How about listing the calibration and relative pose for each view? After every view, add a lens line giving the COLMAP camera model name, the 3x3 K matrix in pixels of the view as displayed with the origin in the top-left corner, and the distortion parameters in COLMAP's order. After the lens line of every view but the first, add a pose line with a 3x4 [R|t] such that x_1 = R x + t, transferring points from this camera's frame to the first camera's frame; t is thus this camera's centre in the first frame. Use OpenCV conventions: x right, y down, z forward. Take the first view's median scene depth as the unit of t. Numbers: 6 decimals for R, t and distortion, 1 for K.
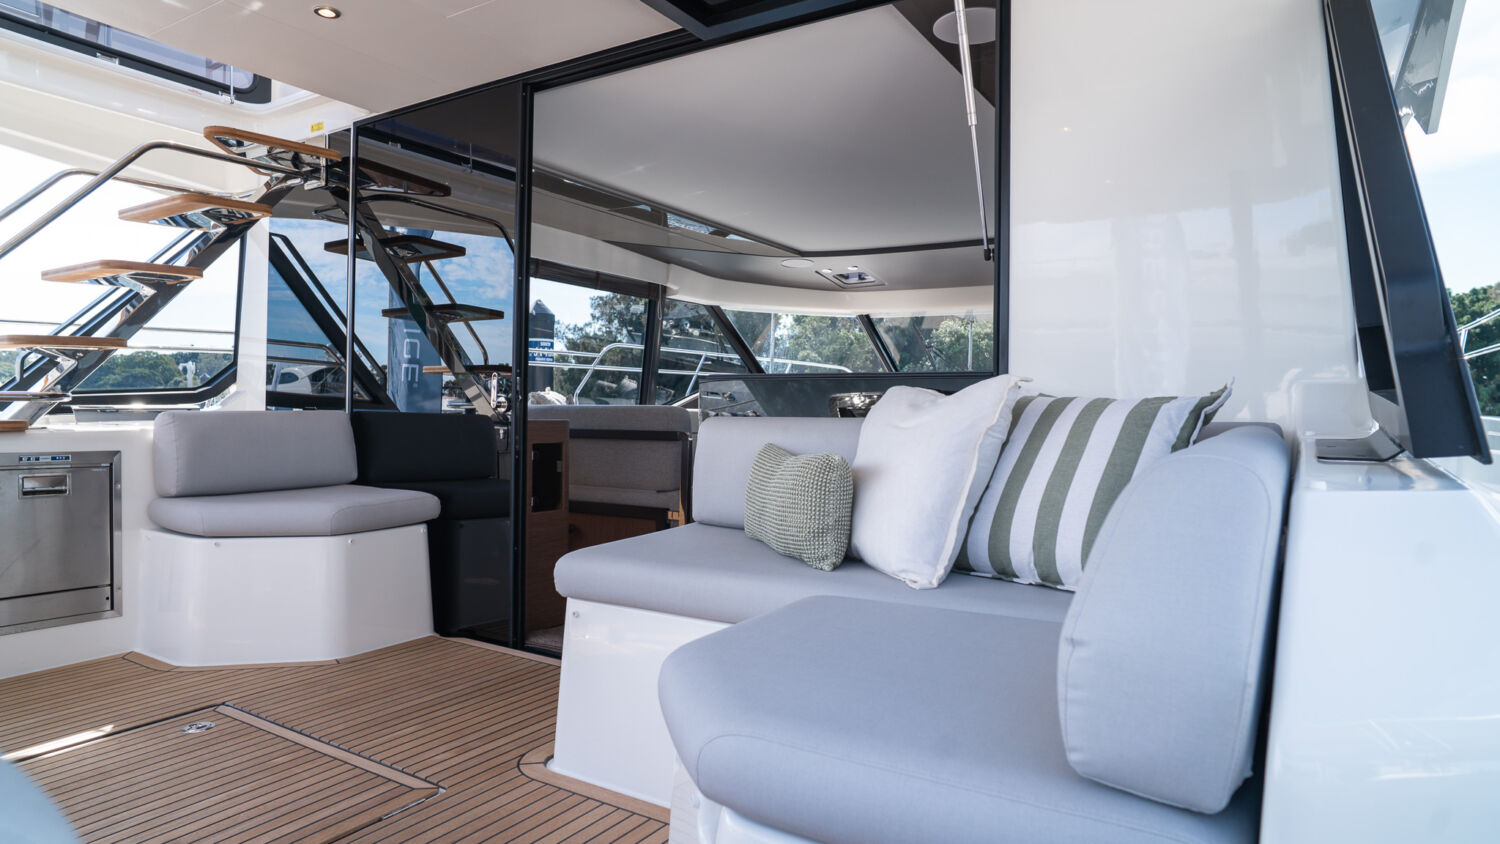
lens RADIAL K [[890.2, 0, 742.0], [0, 890.2, 420.9], [0, 0, 1]] dist [-0.073698, 0.056472]
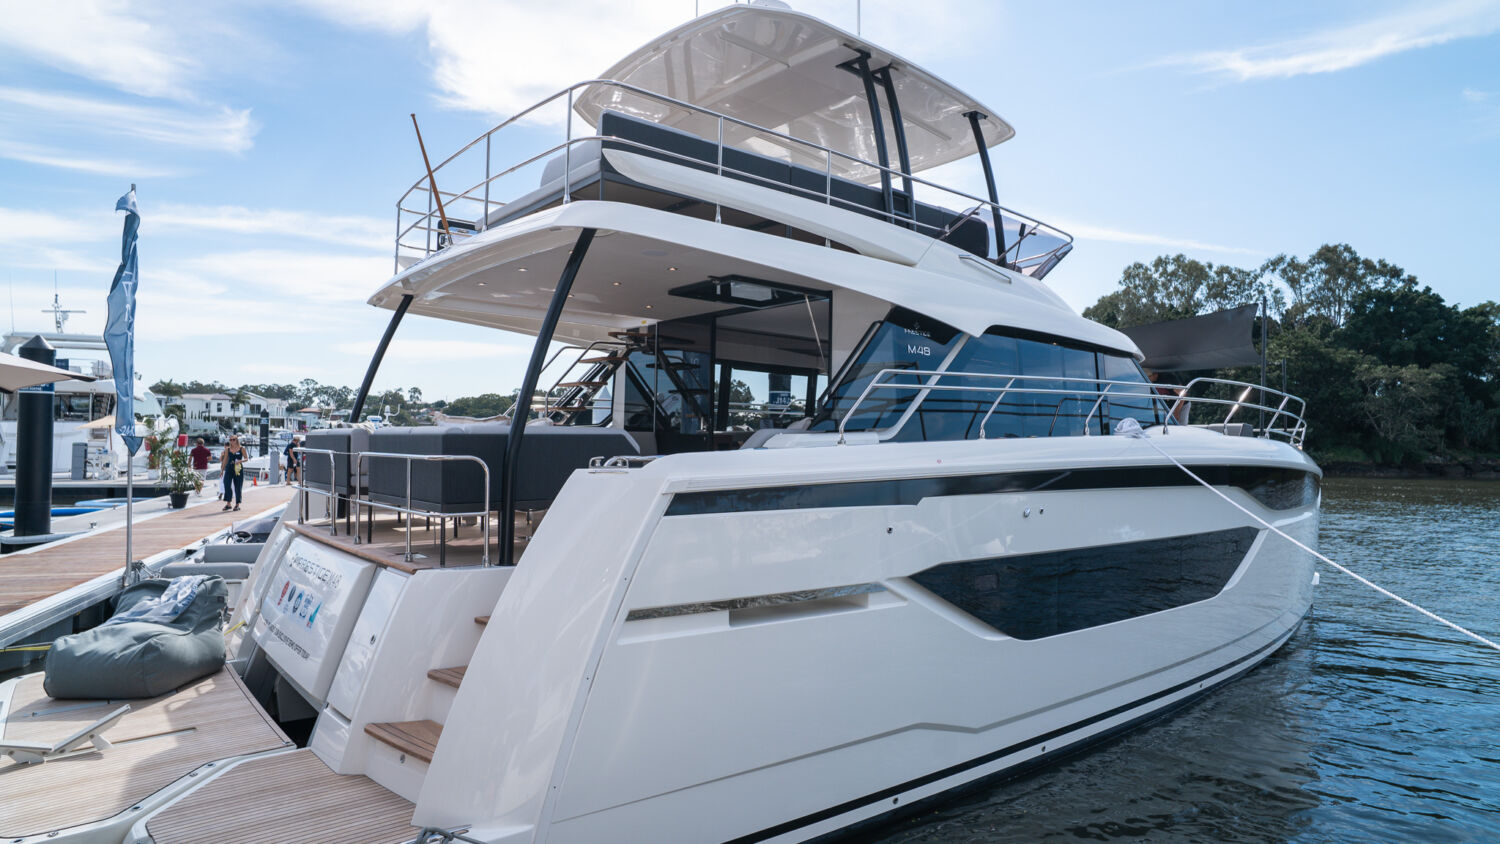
lens RADIAL K [[892.2, 0, 743.8], [0, 892.2, 421.2], [0, 0, 1]] dist [-0.077262, 0.061534]
pose [[0.949295, -0.006260, -0.314326, 0.378458], [-0.006486, 0.999199, -0.039485, 0.034428], [0.314321, 0.039522, 0.948494, -0.850316]]
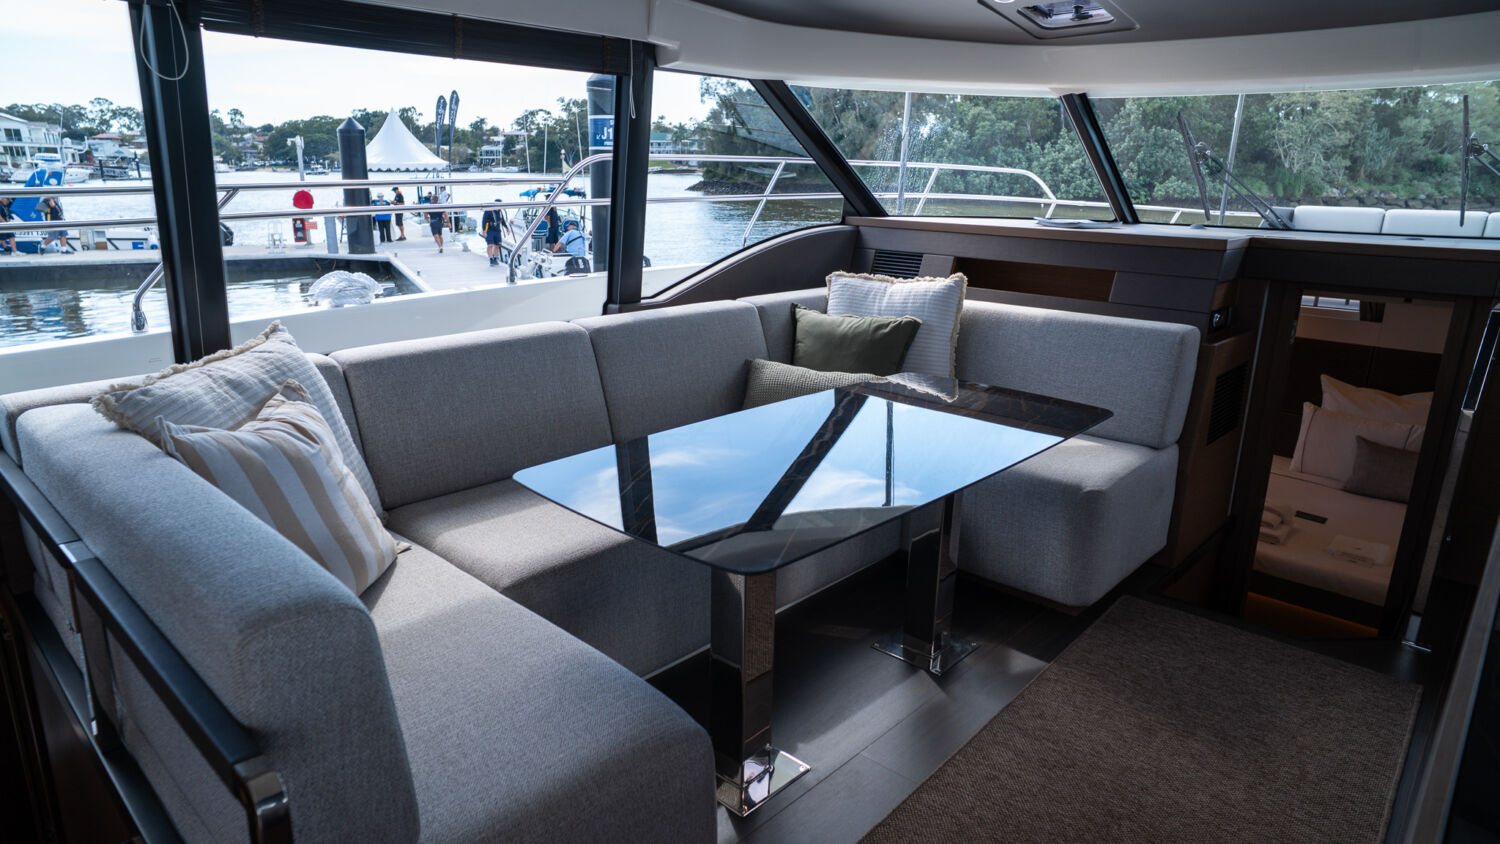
lens RADIAL K [[890.2, 0, 742.0], [0, 890.2, 420.9], [0, 0, 1]] dist [-0.073698, 0.056472]
pose [[0.984094, 0.045714, -0.171669, 0.050336], [0.000820, 0.965146, 0.261711, -0.078471], [0.177649, -0.257689, 0.949756, 0.501017]]
